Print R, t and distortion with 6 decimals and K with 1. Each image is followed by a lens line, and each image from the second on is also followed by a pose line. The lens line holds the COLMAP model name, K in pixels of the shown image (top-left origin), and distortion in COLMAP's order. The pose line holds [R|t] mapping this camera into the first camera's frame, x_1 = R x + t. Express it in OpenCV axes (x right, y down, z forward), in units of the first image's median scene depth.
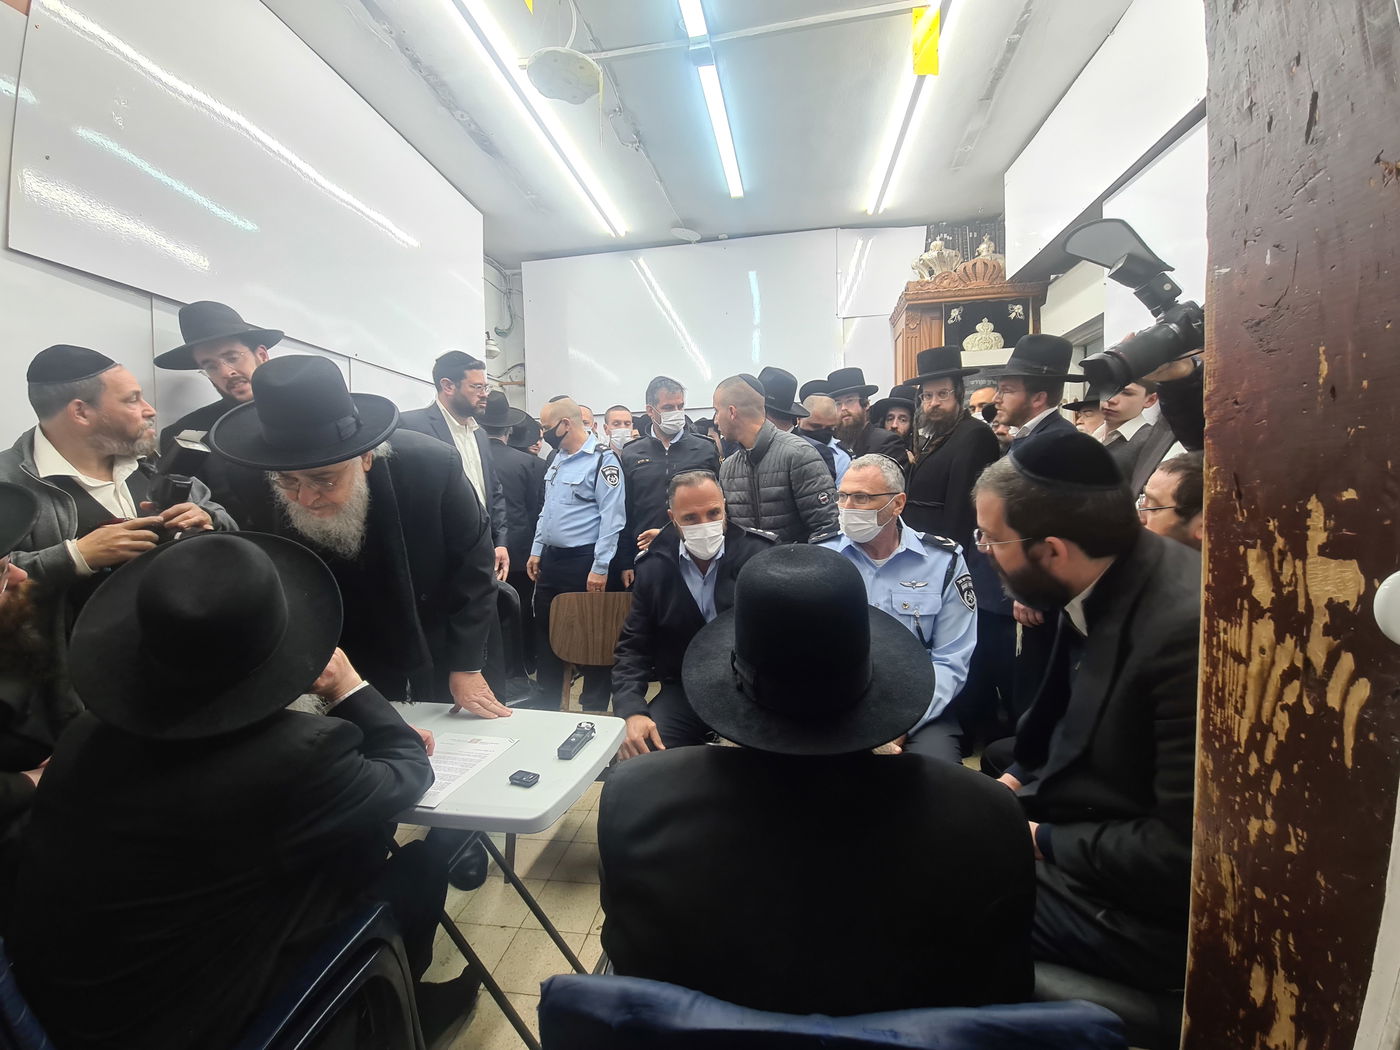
lens RADIAL K [[560.1, 0, 704.5], [0, 560.1, 541.0], [0, 0, 1]] dist [0.002764, 0.000111]
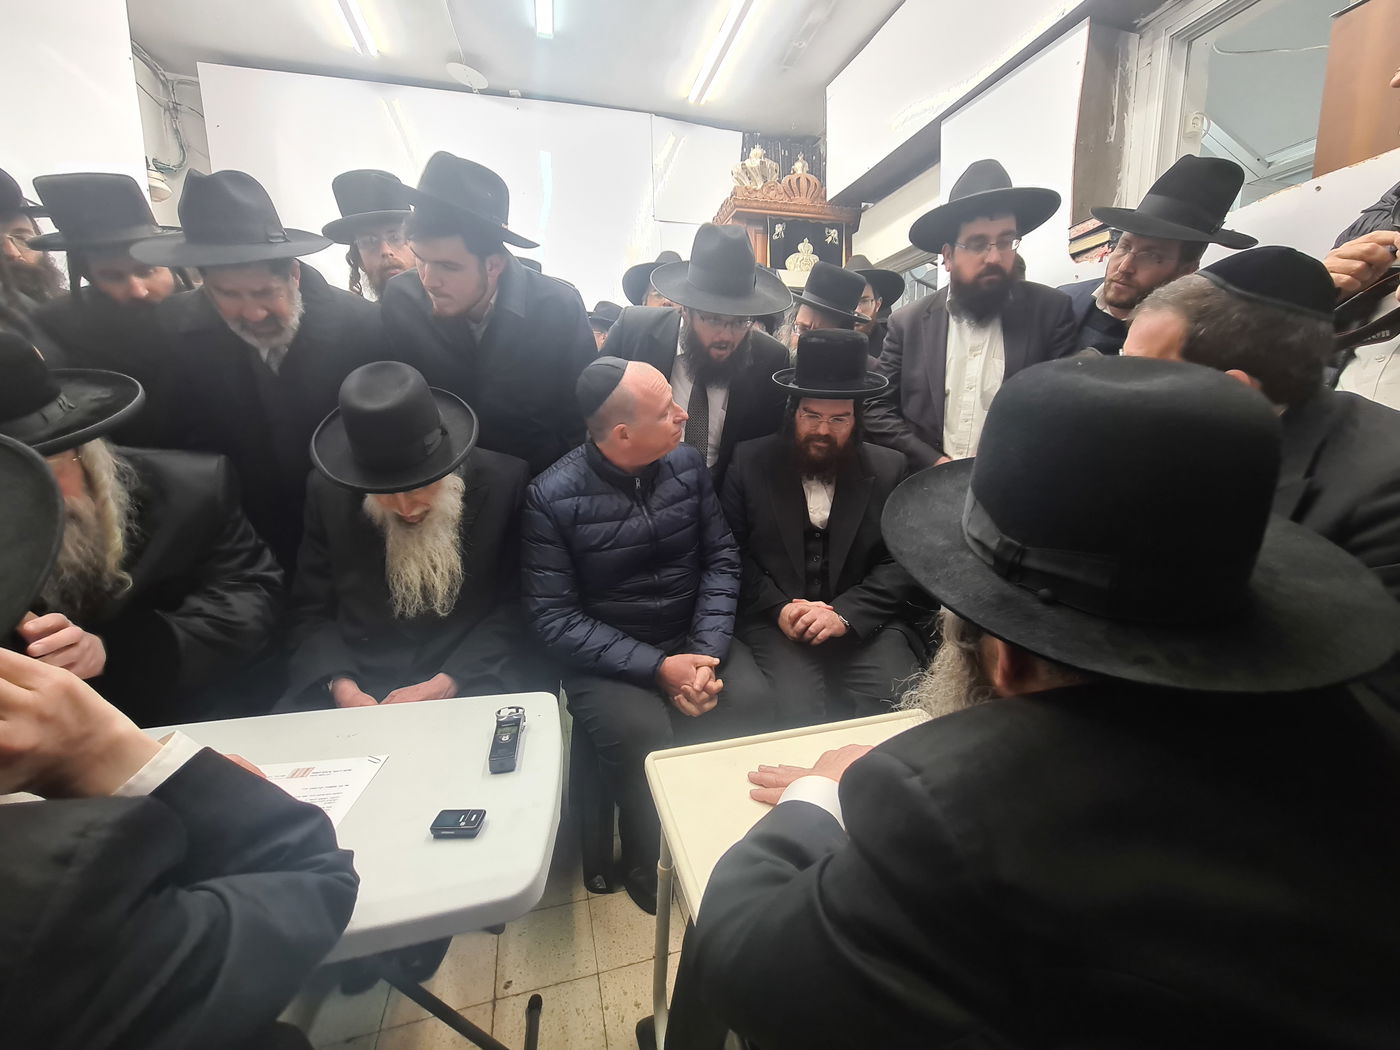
lens RADIAL K [[576.1, 0, 700.0], [0, 576.1, 525.0], [0, 0, 1]] dist [-0.000222, 0.000168]
pose [[0.914075, -0.054949, 0.401806, -0.222925], [0.029438, 0.997155, 0.069397, 0.061647], [-0.404476, -0.051606, 0.913092, 0.268498]]
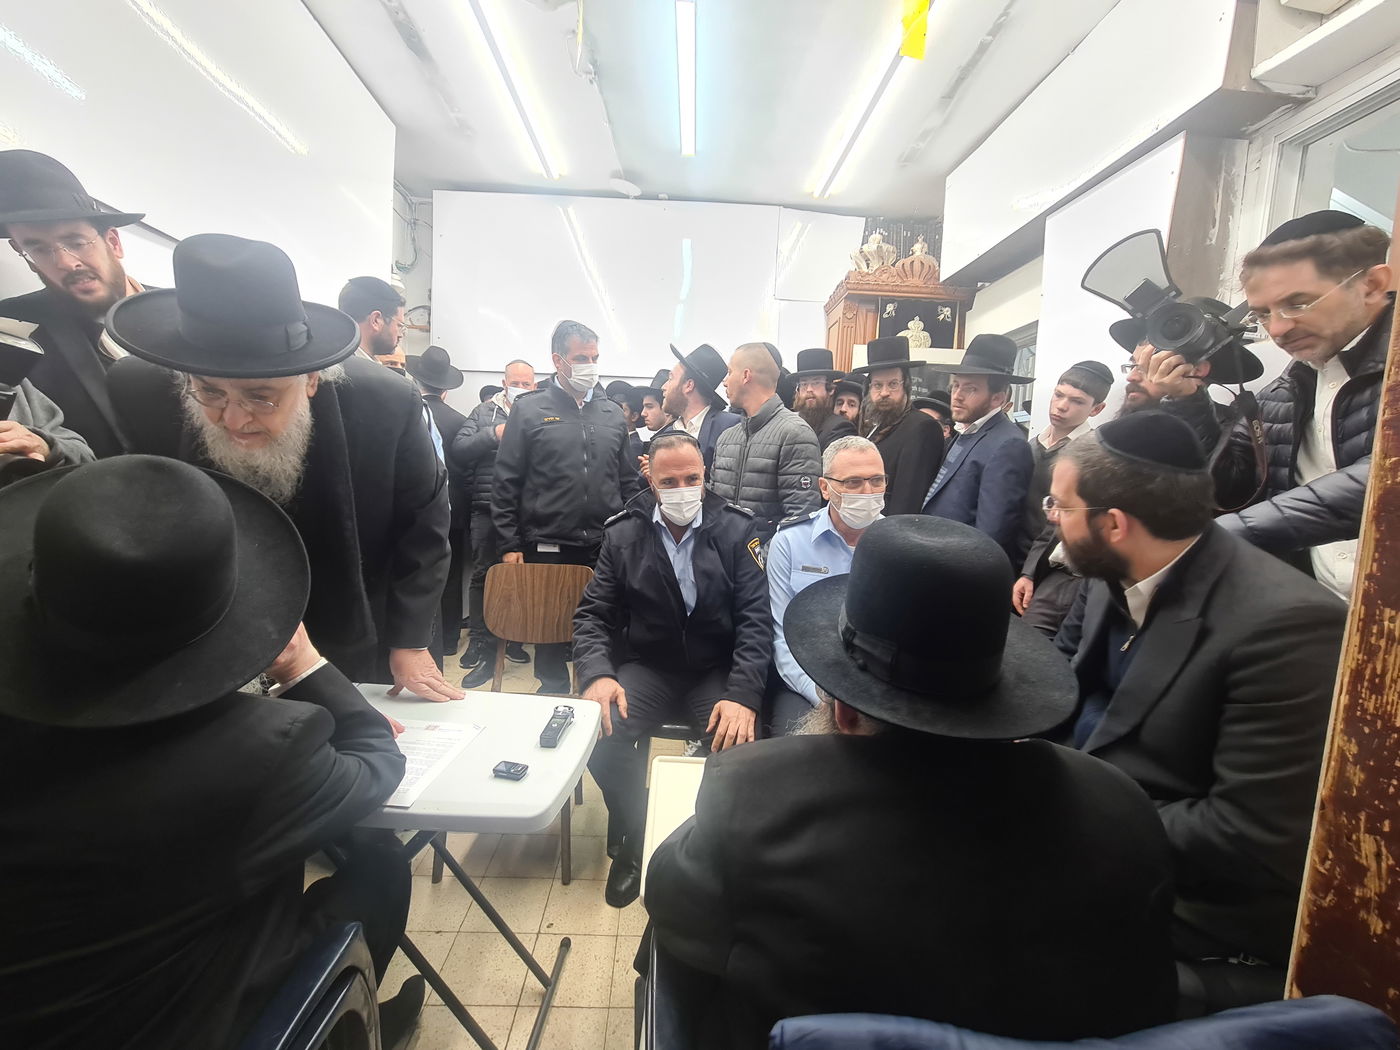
lens RADIAL K [[569.2, 0, 688.6], [0, 569.2, 539.7], [0, 0, 1]] dist [-0.001752, -0.000196]
pose [[0.982563, 0.053313, 0.178121, -0.160662], [-0.058395, 0.998019, 0.023408, 0.023721], [-0.176520, -0.033402, 0.983730, 0.073608]]
